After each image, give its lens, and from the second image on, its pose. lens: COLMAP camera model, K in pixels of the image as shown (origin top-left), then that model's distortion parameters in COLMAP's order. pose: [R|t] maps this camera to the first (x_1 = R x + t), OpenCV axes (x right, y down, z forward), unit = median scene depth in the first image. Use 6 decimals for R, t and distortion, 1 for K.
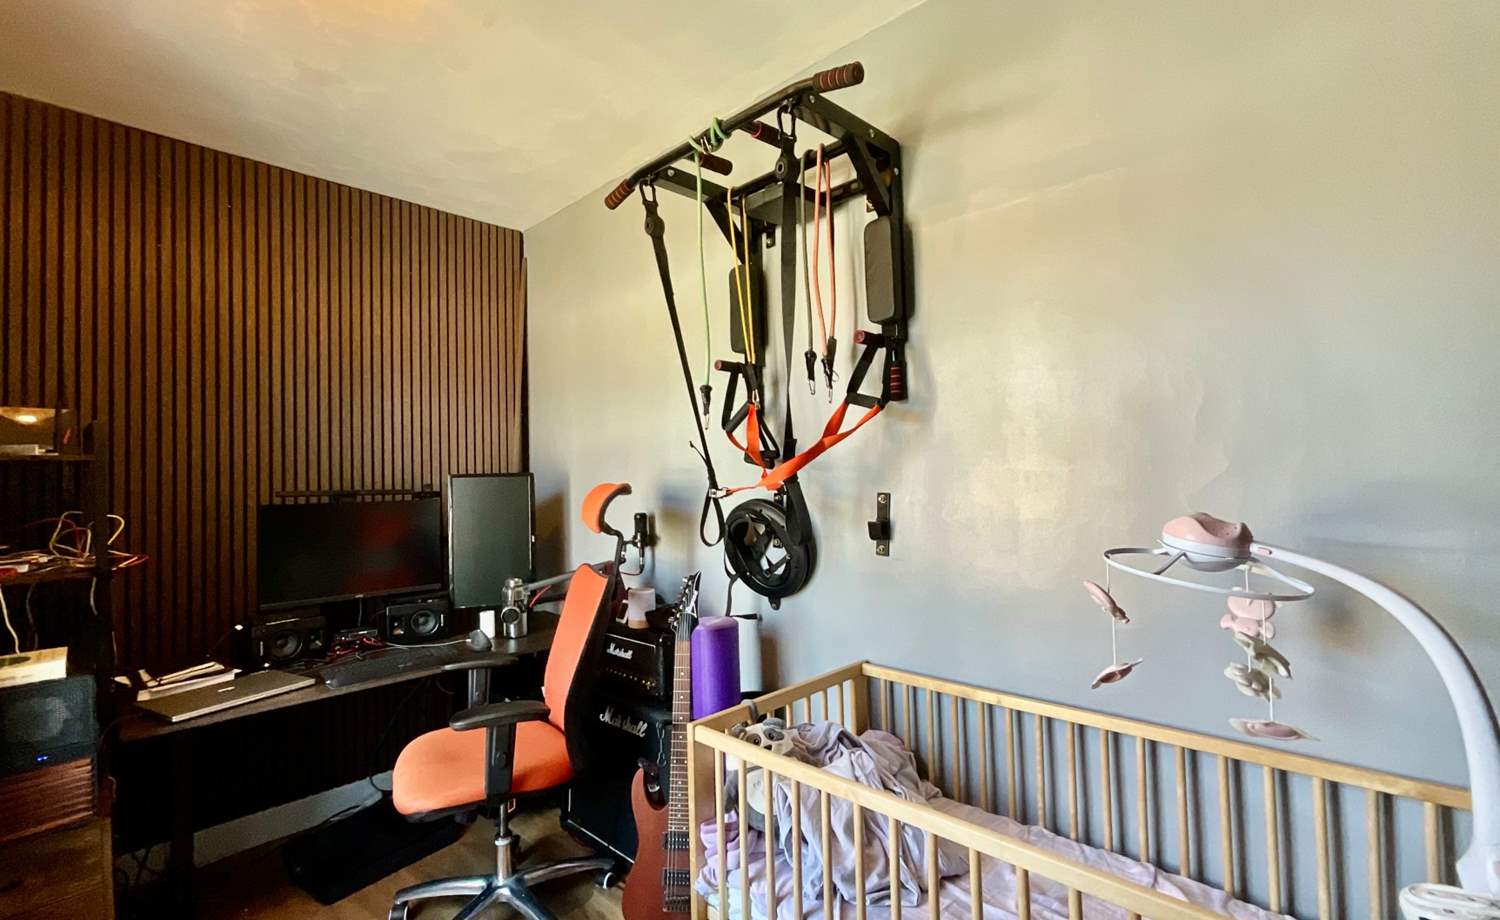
lens RADIAL K [[608.4, 0, 755.7], [0, 608.4, 461.3], [0, 0, 1]] dist [-0.001031, 0.000021]
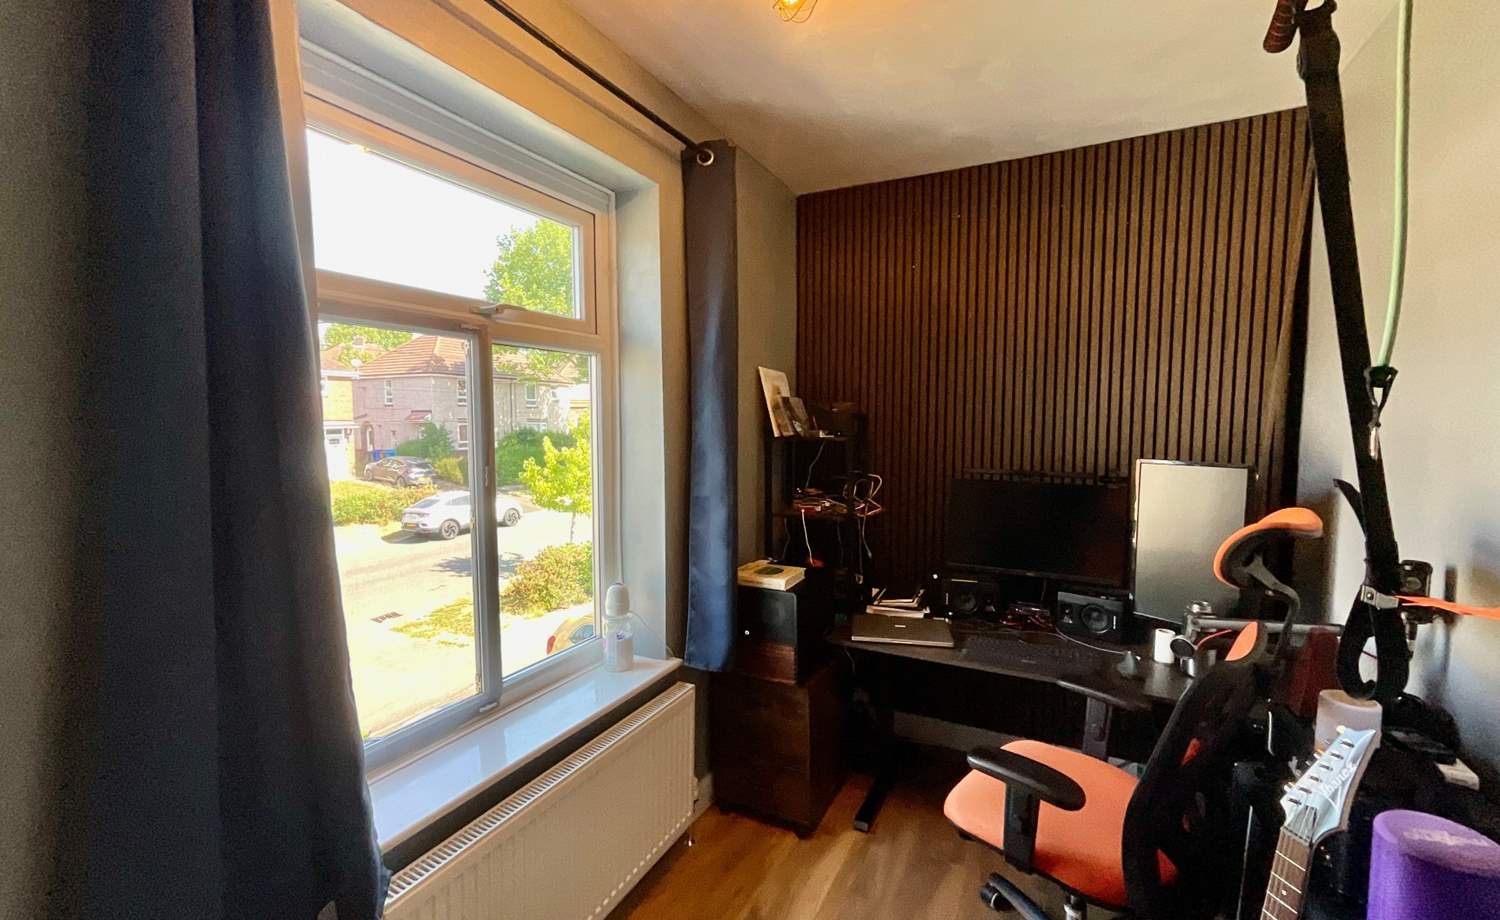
lens RADIAL K [[608.4, 0, 755.7], [0, 608.4, 461.3], [0, 0, 1]] dist [-0.001031, 0.000021]
pose [[0.307556, 0.085524, -0.947679, 0.173359], [0.006062, 0.995756, 0.091830, -0.070891], [0.951511, -0.033988, 0.305732, 0.296727]]
